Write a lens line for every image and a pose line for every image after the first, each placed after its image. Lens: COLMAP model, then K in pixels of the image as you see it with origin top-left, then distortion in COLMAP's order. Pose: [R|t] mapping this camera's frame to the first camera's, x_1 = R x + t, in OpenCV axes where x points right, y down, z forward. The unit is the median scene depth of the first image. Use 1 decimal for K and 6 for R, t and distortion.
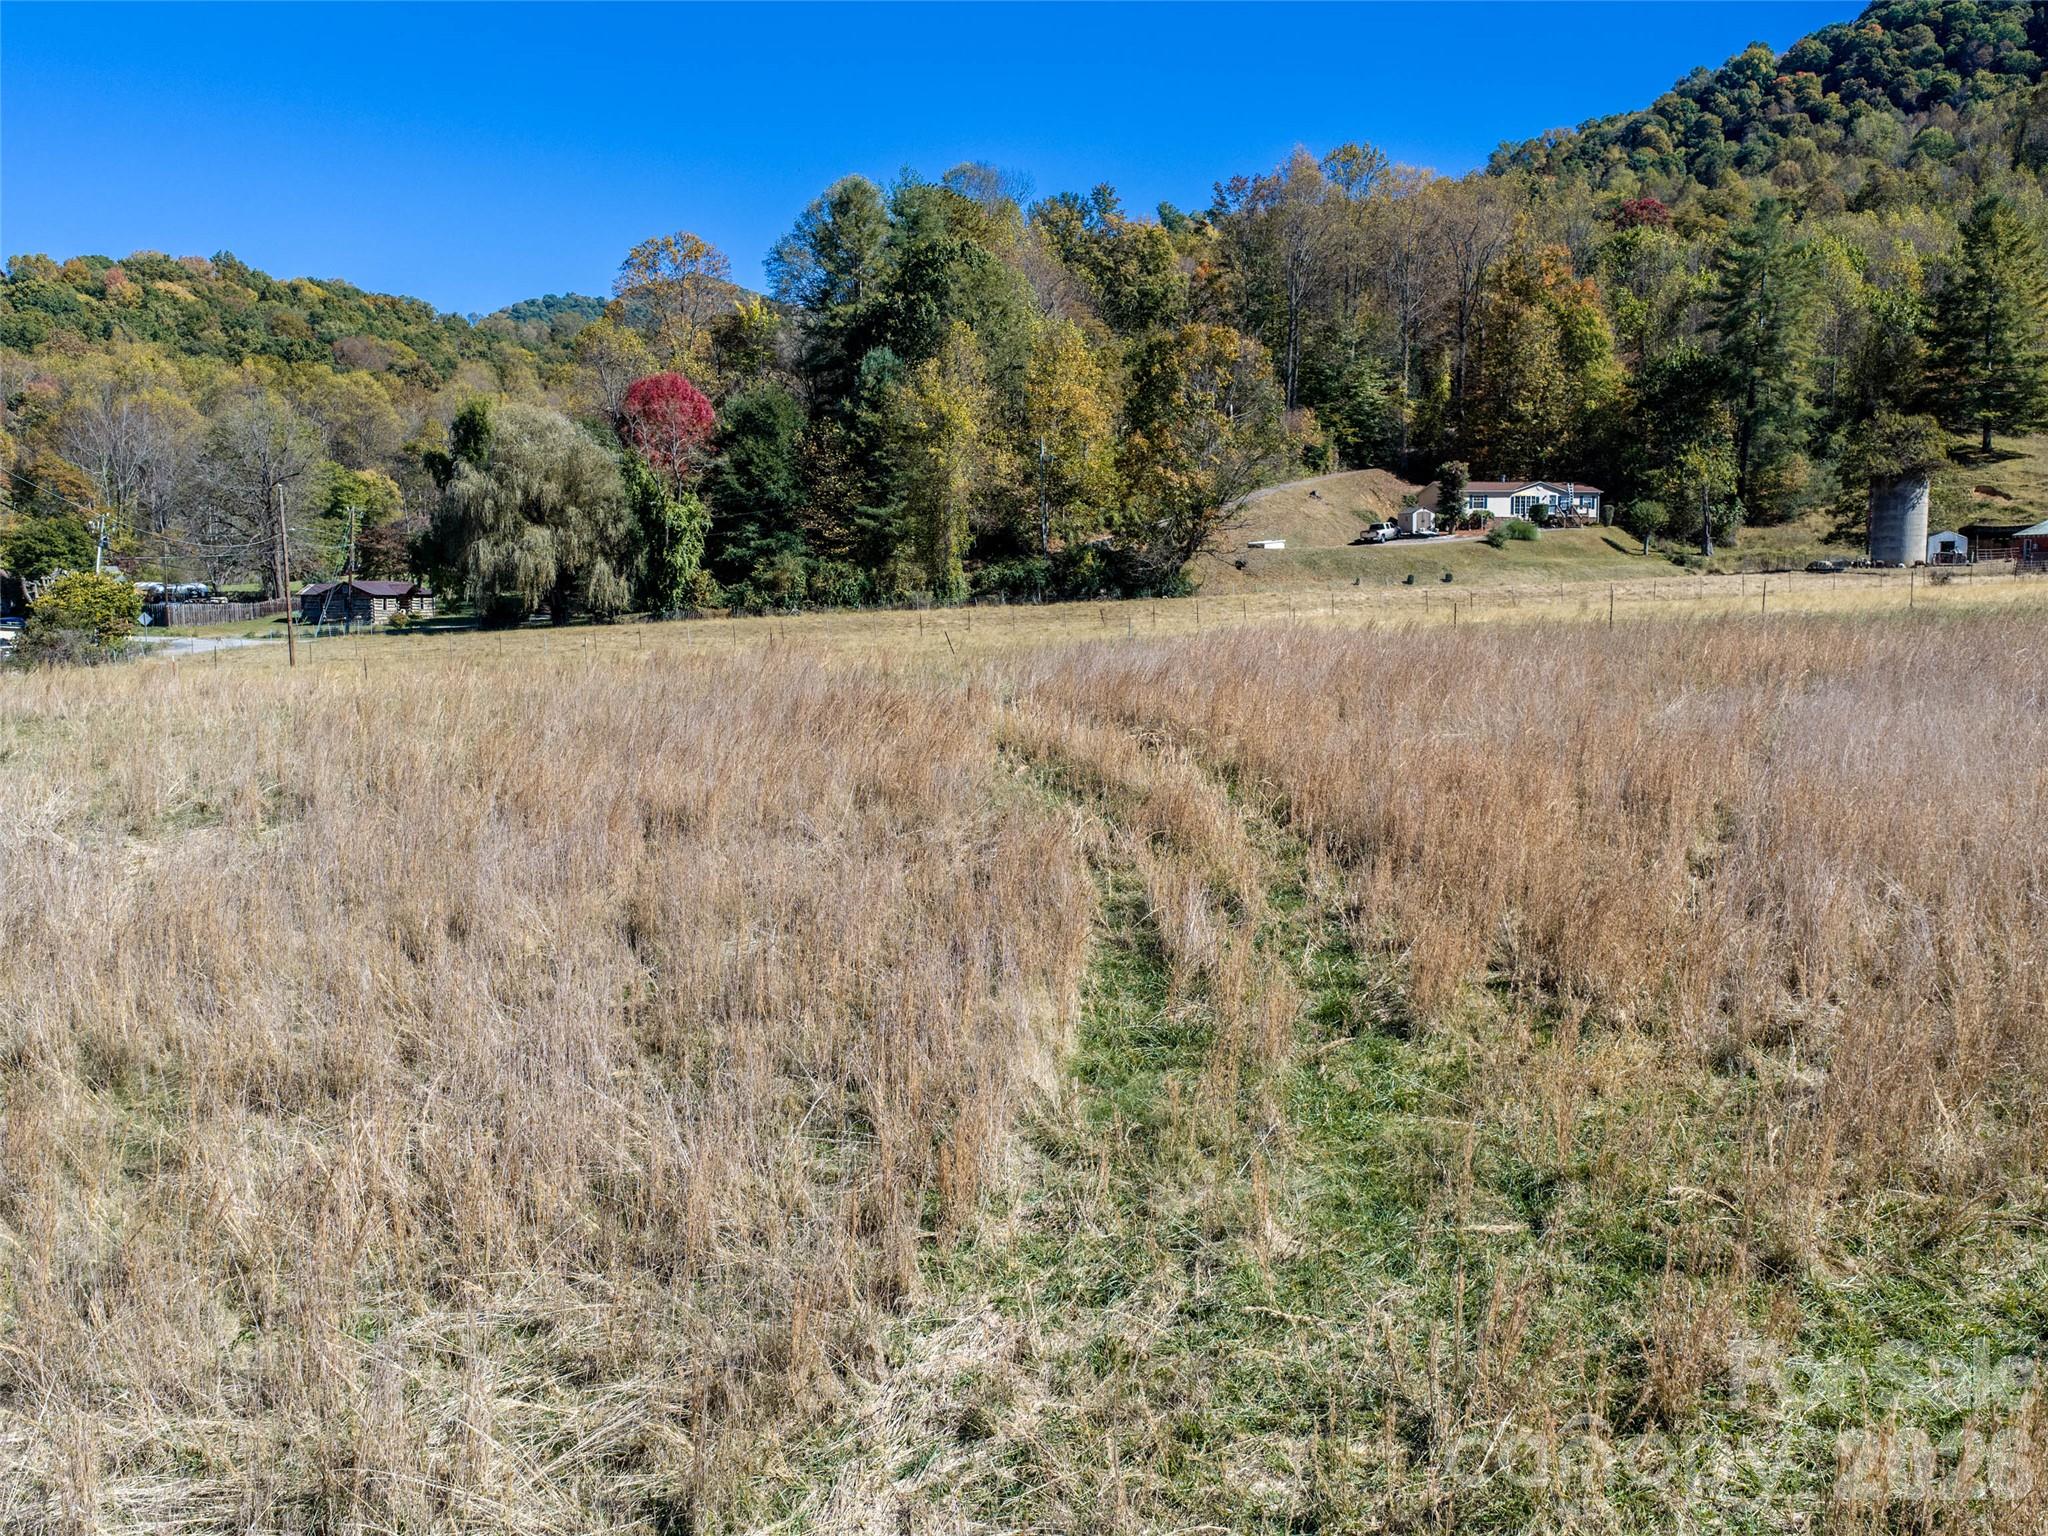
lens RADIAL K [[1916.0, 0, 1032.6], [0, 1916.0, 767.8], [0, 0, 1]] dist [0.014785, 0.000000]
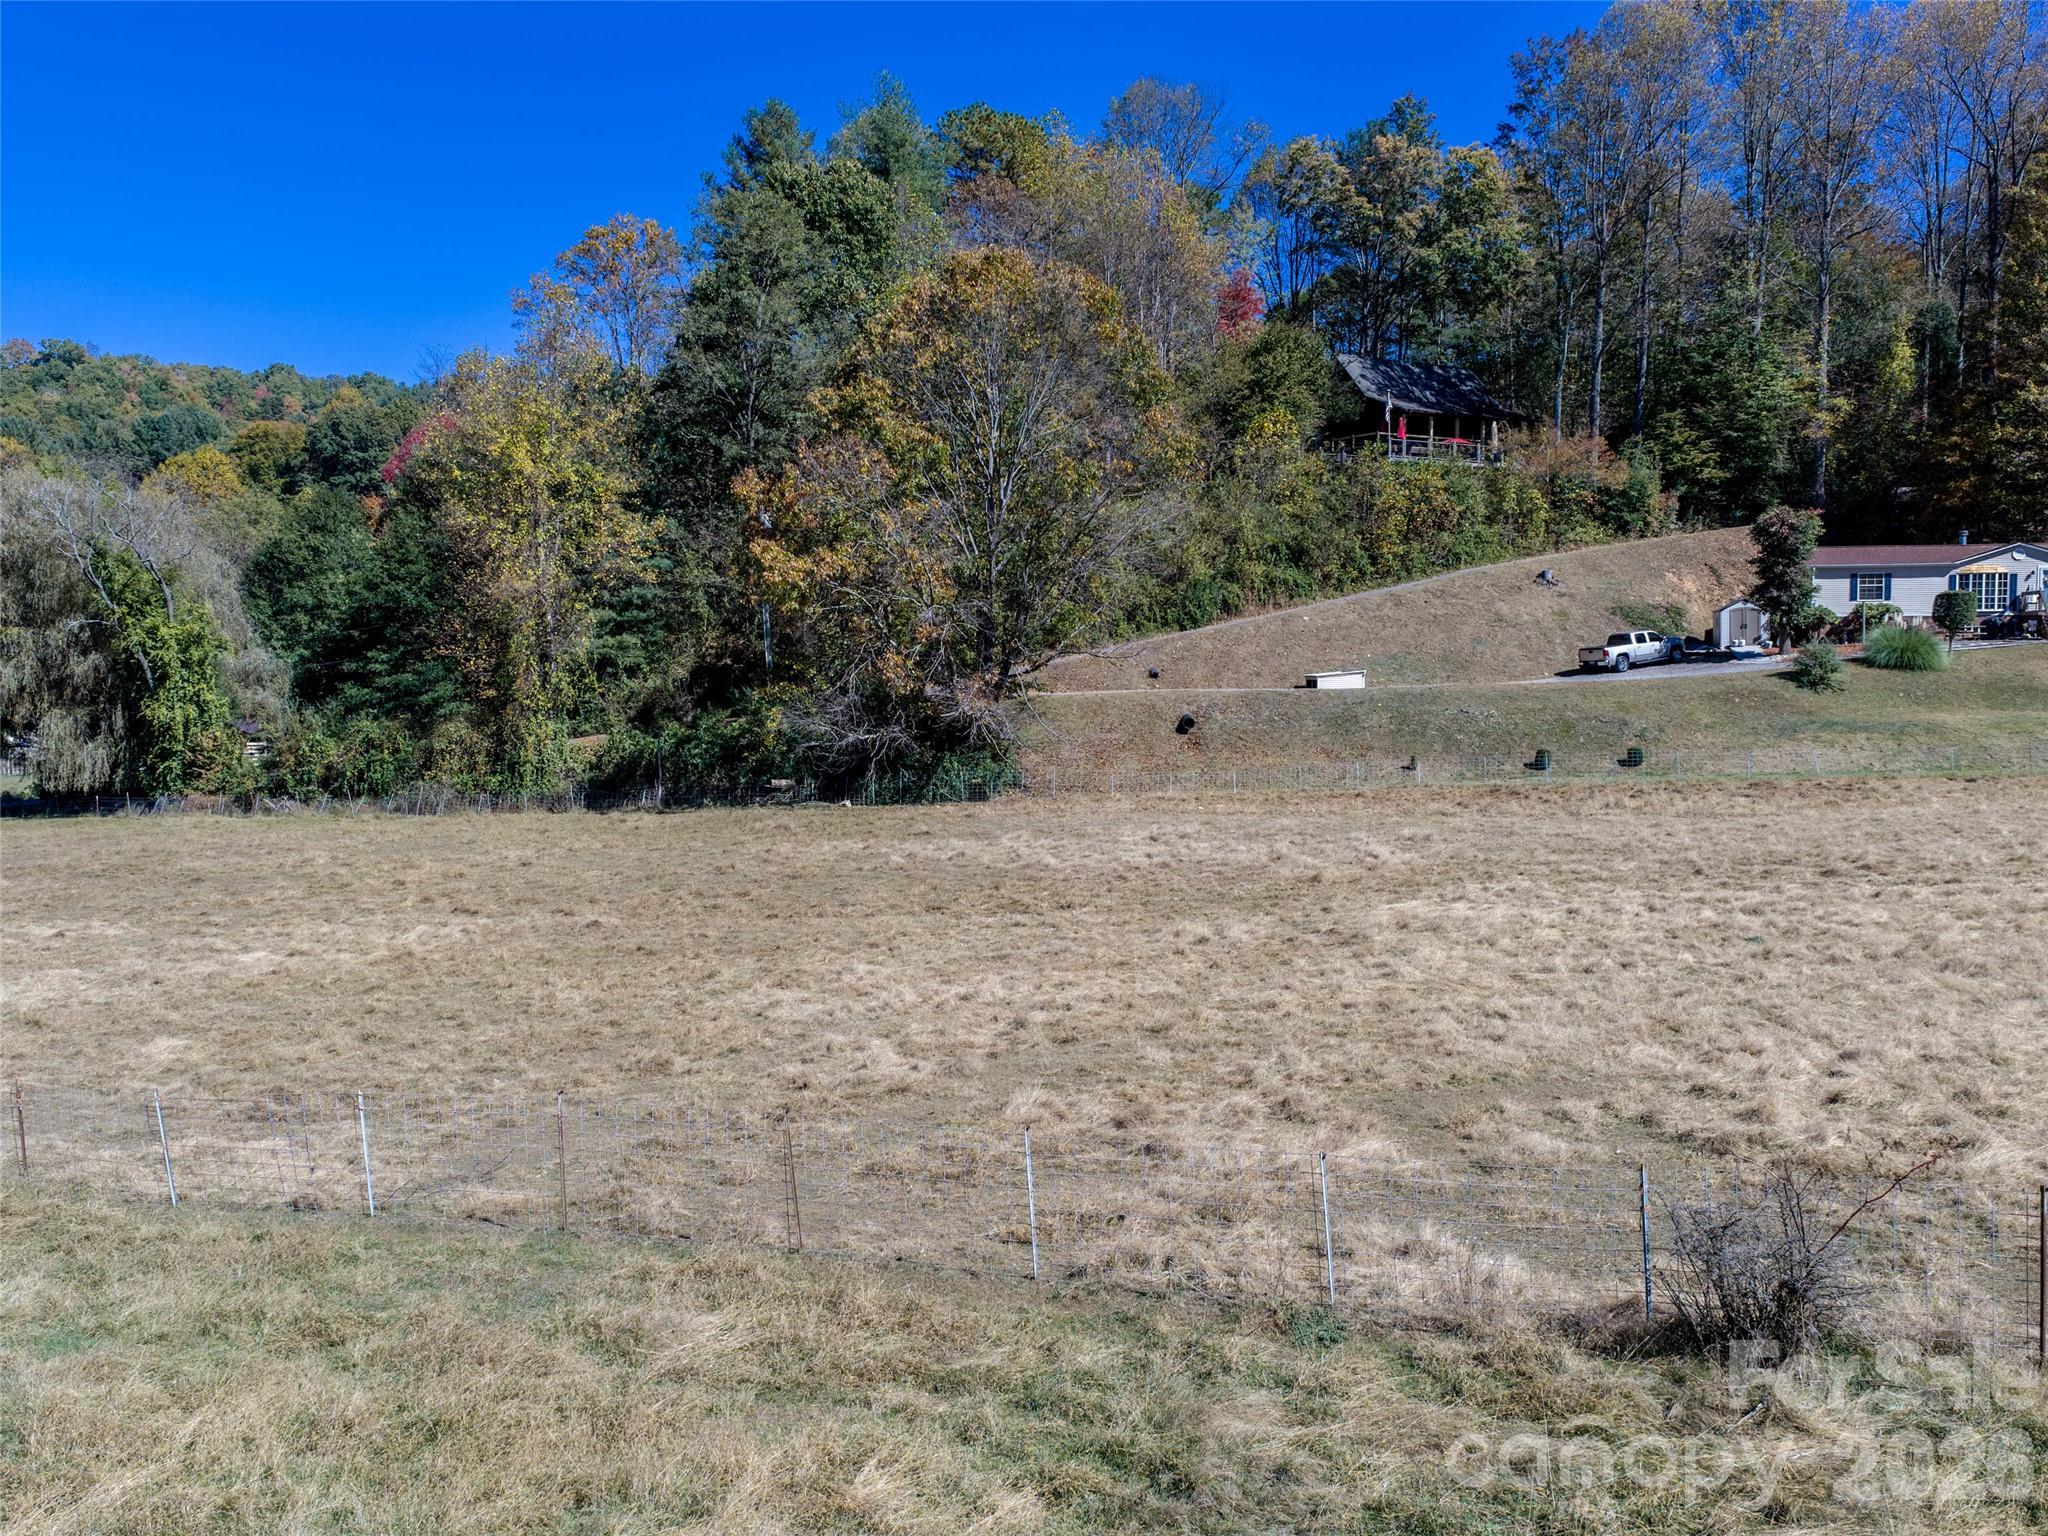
lens RADIAL K [[1916.0, 0, 1014.6], [0, 1916.0, 755.3], [0, 0, 1]] dist [0.014785, 0.000000]
pose [[0.889333, 0.024275, -0.456615, 0.269457], [-0.044599, 0.998434, -0.033783, -0.070042], [0.455080, 0.050409, 0.889023, 0.469870]]
